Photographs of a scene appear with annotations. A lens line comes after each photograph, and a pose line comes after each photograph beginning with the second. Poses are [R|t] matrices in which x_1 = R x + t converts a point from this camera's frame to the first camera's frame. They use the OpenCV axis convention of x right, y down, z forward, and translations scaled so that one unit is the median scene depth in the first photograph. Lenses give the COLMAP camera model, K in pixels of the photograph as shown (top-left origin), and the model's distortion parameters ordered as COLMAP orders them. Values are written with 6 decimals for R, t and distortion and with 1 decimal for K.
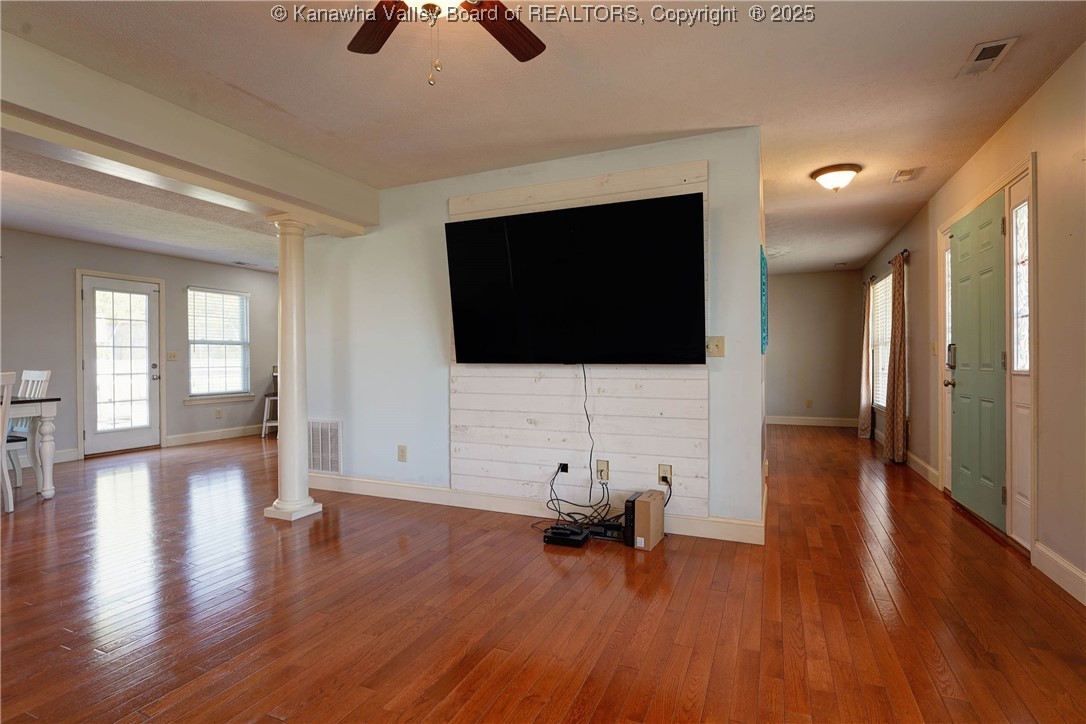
lens RADIAL K [[522.8, 0, 543.0], [0, 522.8, 362.0], [0, 0, 1]] dist [0.012089, 0.000165]
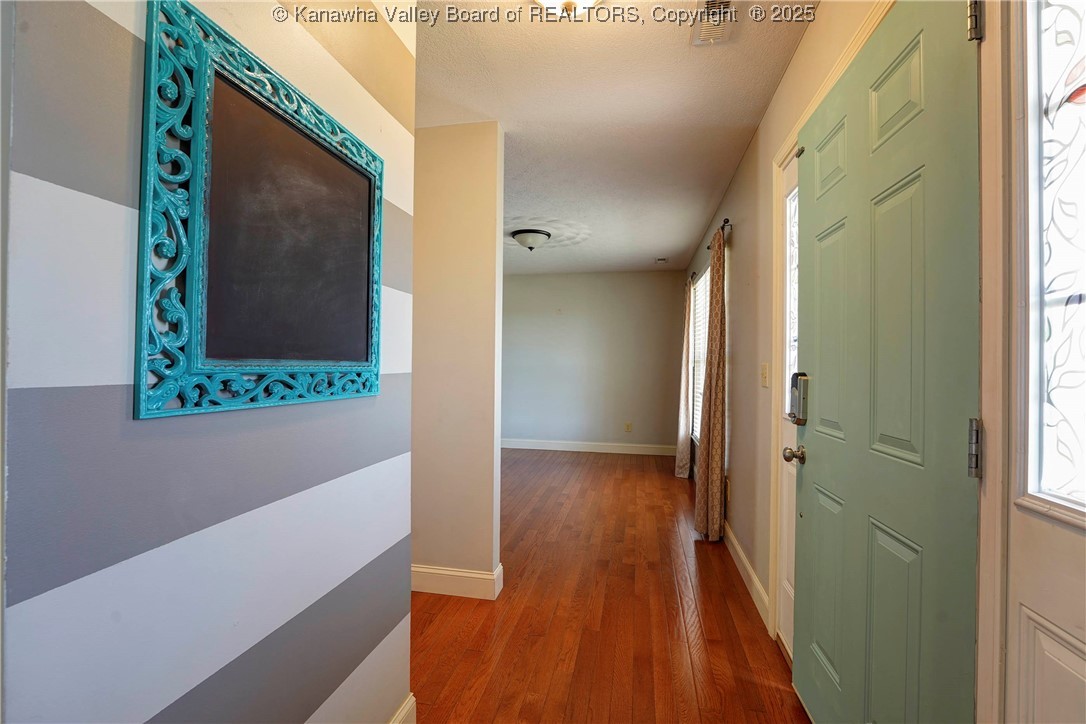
lens RADIAL K [[473.9, 0, 543.0], [0, 473.9, 362.0], [0, 0, 1]] dist [-0.000890, -0.000155]
pose [[0.976665, 0.018600, 0.213961, 0.324719], [-0.017183, 0.999816, -0.008480, -0.026085], [-0.214079, 0.004606, 0.976805, 0.447665]]
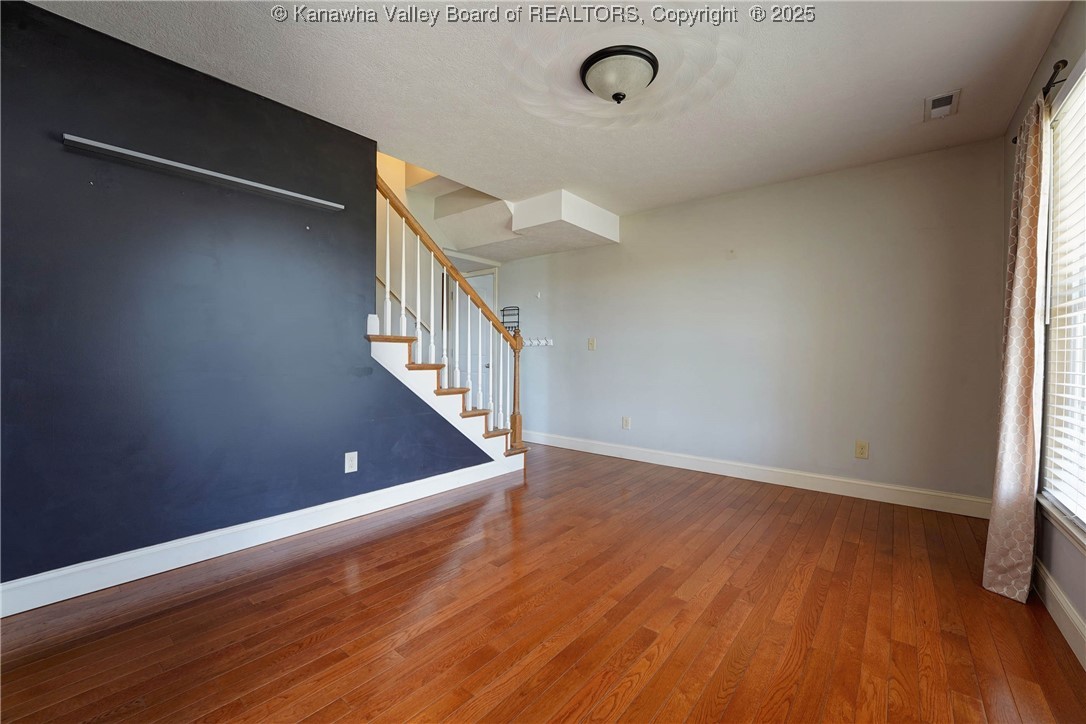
lens RADIAL K [[444.6, 0, 543.0], [0, 444.6, 362.0], [0, 0, 1]] dist [-0.017645, 0.000289]
pose [[0.965459, 0.015962, -0.260065, 0.521804], [-0.011702, 0.999771, 0.017922, -0.002172], [0.260292, -0.014260, 0.965425, 0.865568]]
